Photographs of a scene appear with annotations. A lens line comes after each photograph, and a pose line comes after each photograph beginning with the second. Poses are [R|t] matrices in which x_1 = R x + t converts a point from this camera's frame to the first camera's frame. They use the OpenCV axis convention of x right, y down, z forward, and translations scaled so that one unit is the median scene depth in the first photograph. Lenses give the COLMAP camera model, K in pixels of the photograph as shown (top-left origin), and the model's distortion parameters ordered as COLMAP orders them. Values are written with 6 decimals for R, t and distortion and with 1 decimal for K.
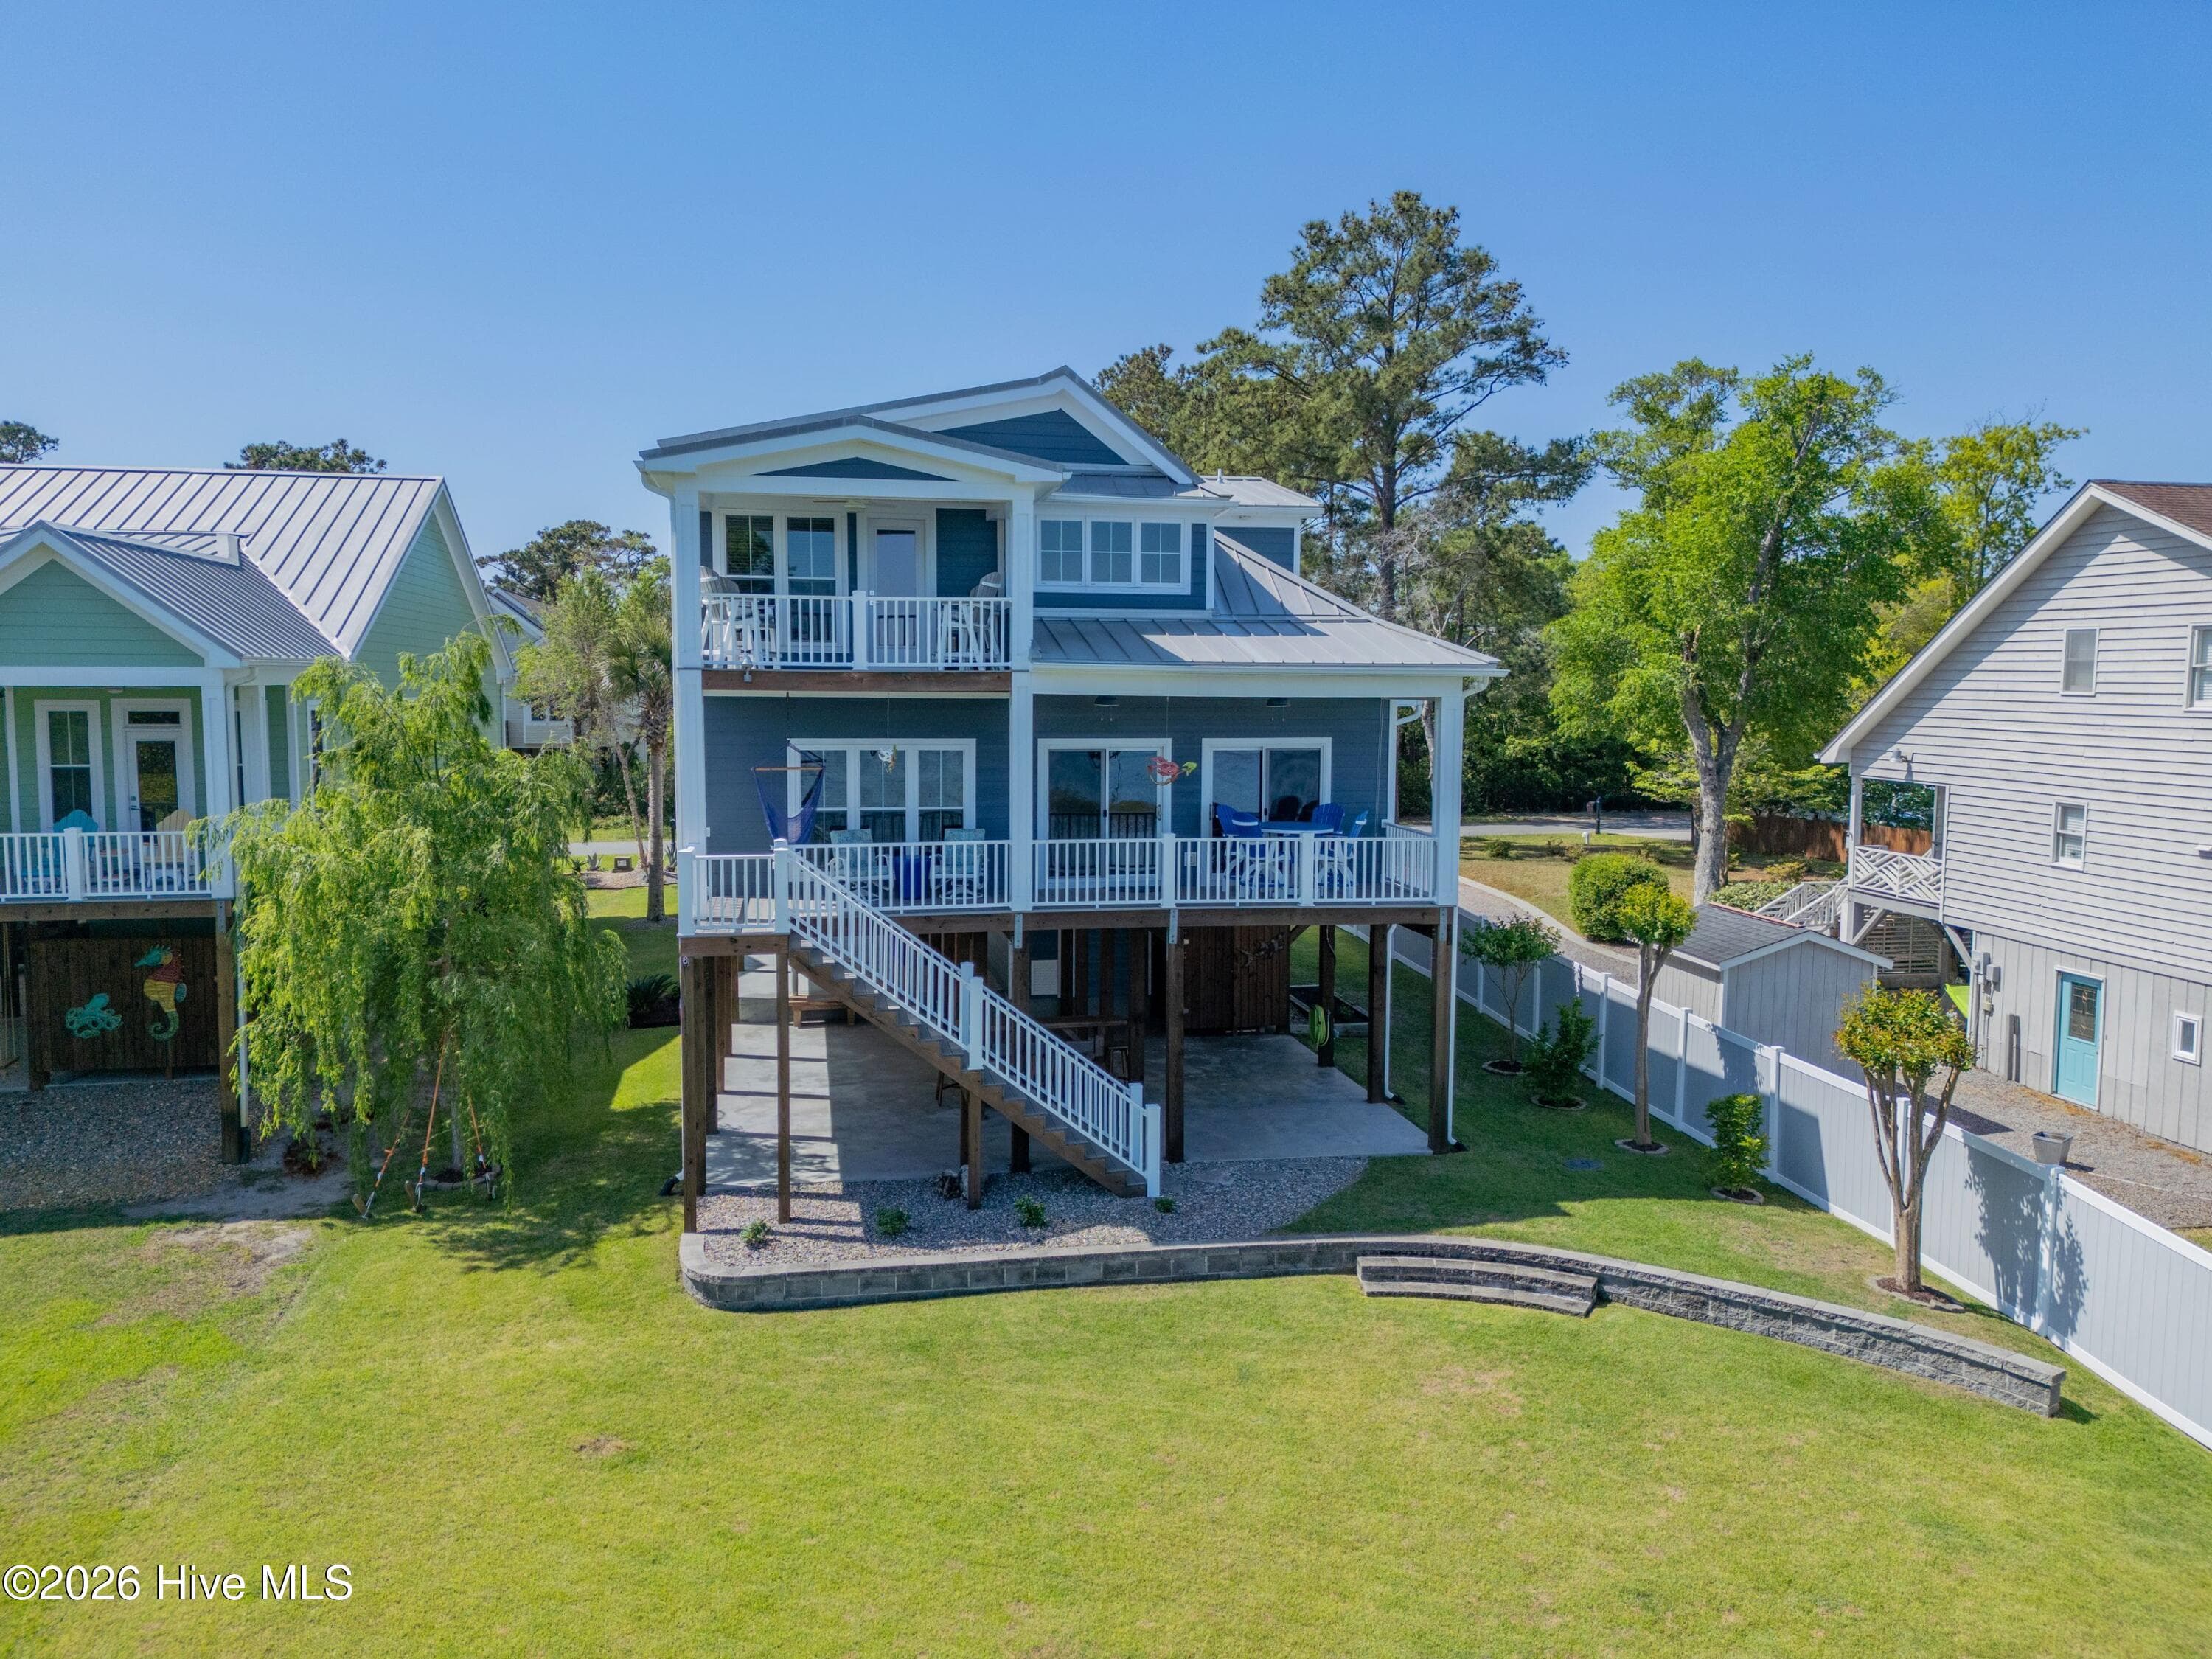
lens RADIAL K [[1612.5, 0, 1113.1], [0, 1612.5, 821.0], [0, 0, 1]] dist [0.073078, -0.099328]
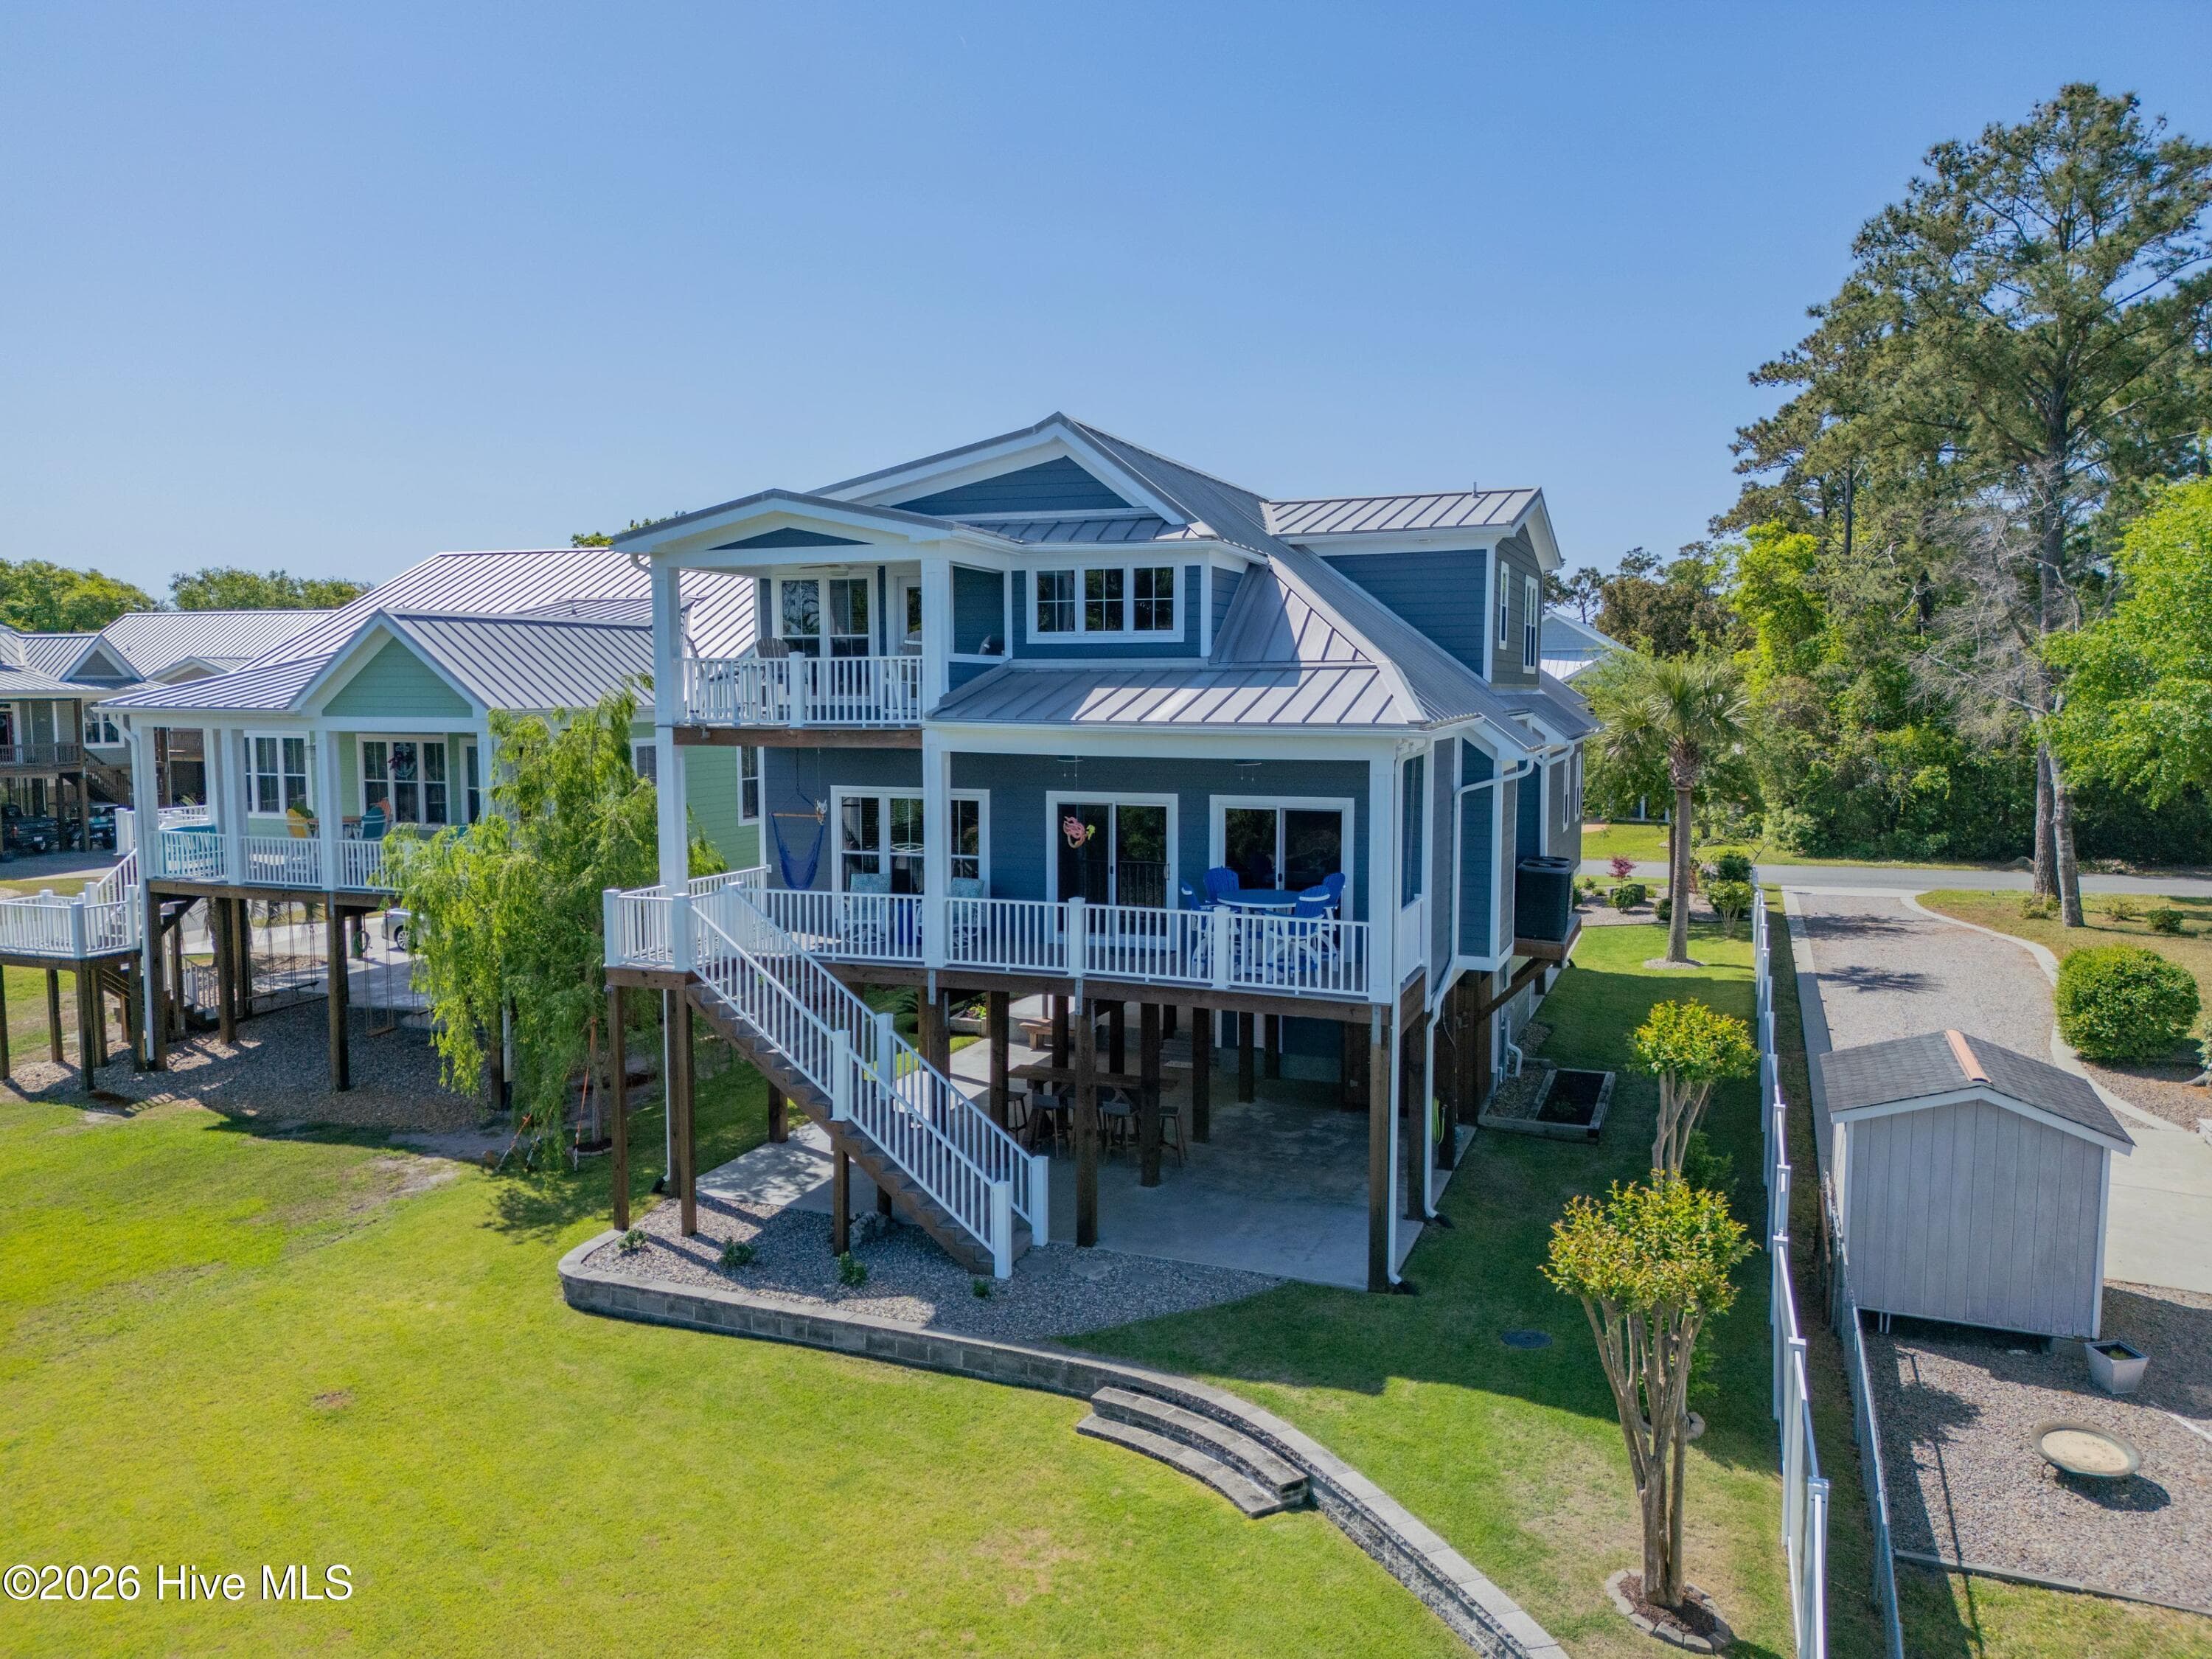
lens RADIAL K [[1596.9, 0, 1102.2], [0, 1596.9, 807.0], [0, 0, 1]] dist [0.034505, -0.005104]
pose [[0.846283, 0.035686, -0.531537, 0.562949], [-0.038669, 0.999237, 0.005520, -0.053770], [0.531328, 0.015882, 0.847017, 0.218704]]
